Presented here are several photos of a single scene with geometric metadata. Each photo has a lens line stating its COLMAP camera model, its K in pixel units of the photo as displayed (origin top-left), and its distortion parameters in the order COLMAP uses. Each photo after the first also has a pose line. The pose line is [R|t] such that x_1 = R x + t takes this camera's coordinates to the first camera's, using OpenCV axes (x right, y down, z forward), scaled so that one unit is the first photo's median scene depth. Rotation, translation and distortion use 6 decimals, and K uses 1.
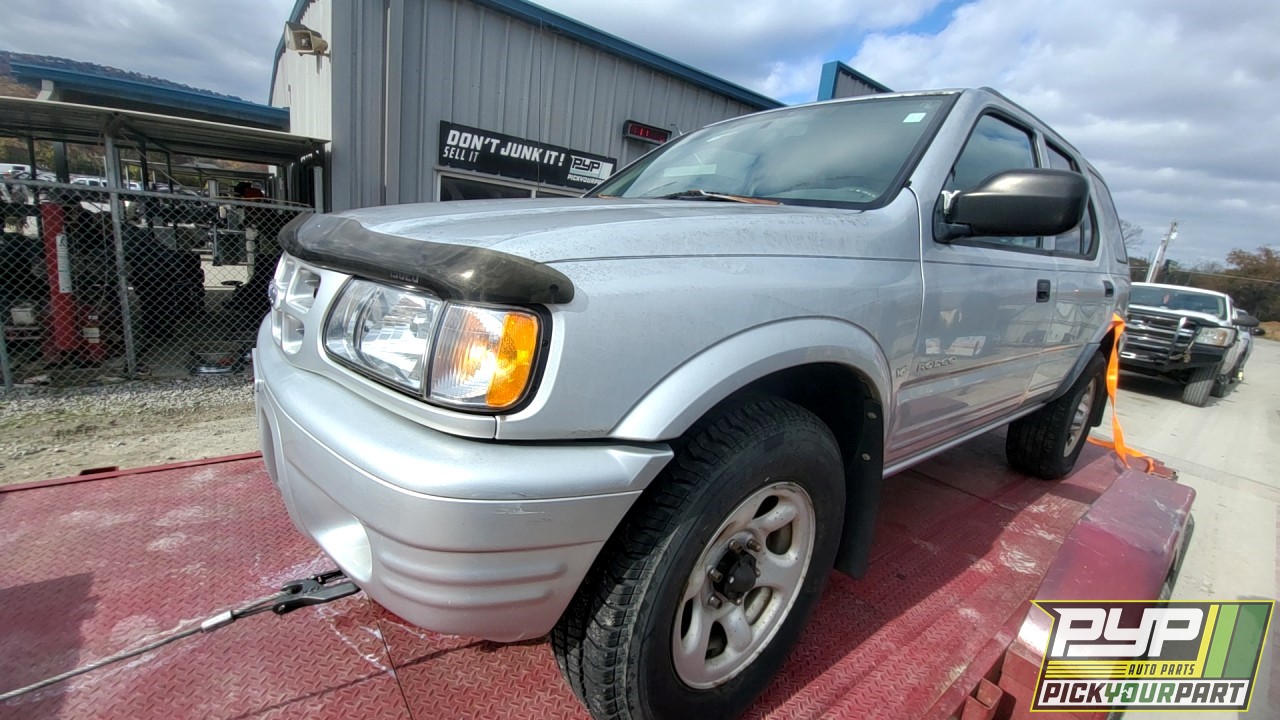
lens RADIAL K [[525.8, 0, 640.0], [0, 525.8, 360.0], [0, 0, 1]] dist [-0.000217, -0.013793]
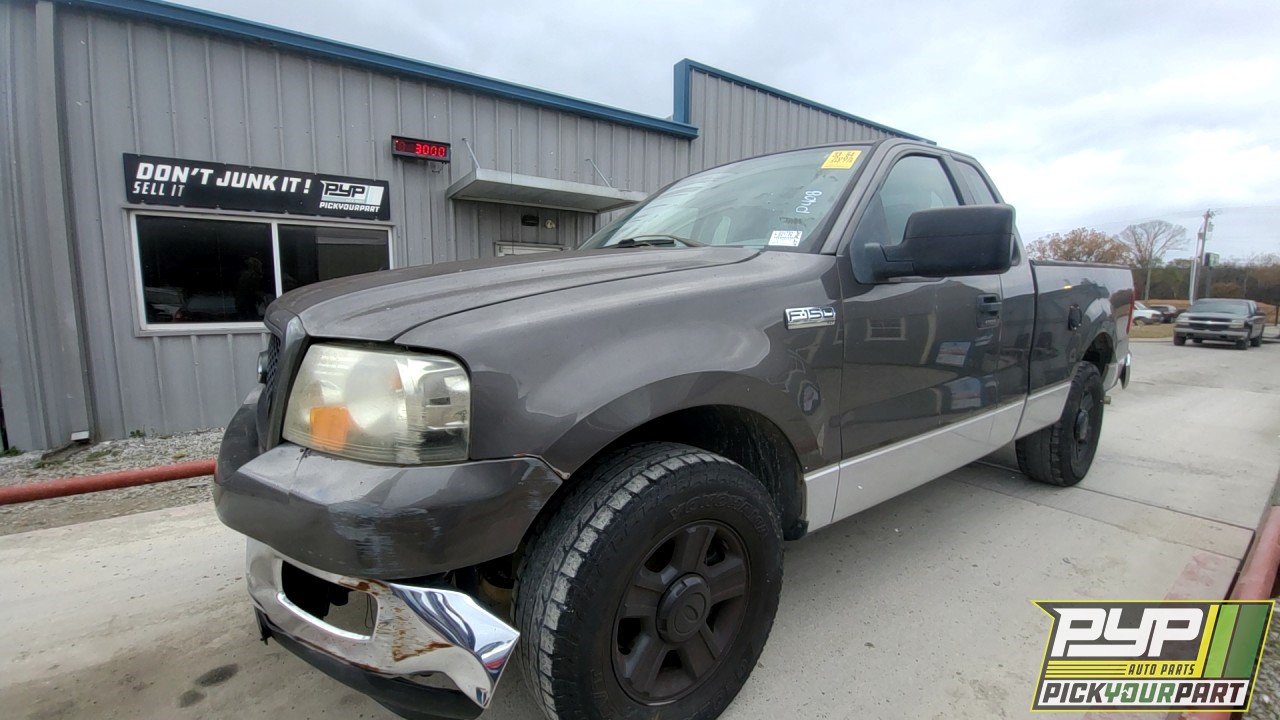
lens RADIAL K [[525.8, 0, 640.0], [0, 525.8, 360.0], [0, 0, 1]] dist [-0.000217, -0.013793]
pose [[0.993049, -0.093069, -0.072047, 0.463639], [0.084880, 0.990366, -0.109409, 0.049858], [0.081536, 0.102533, 0.991382, 0.225453]]
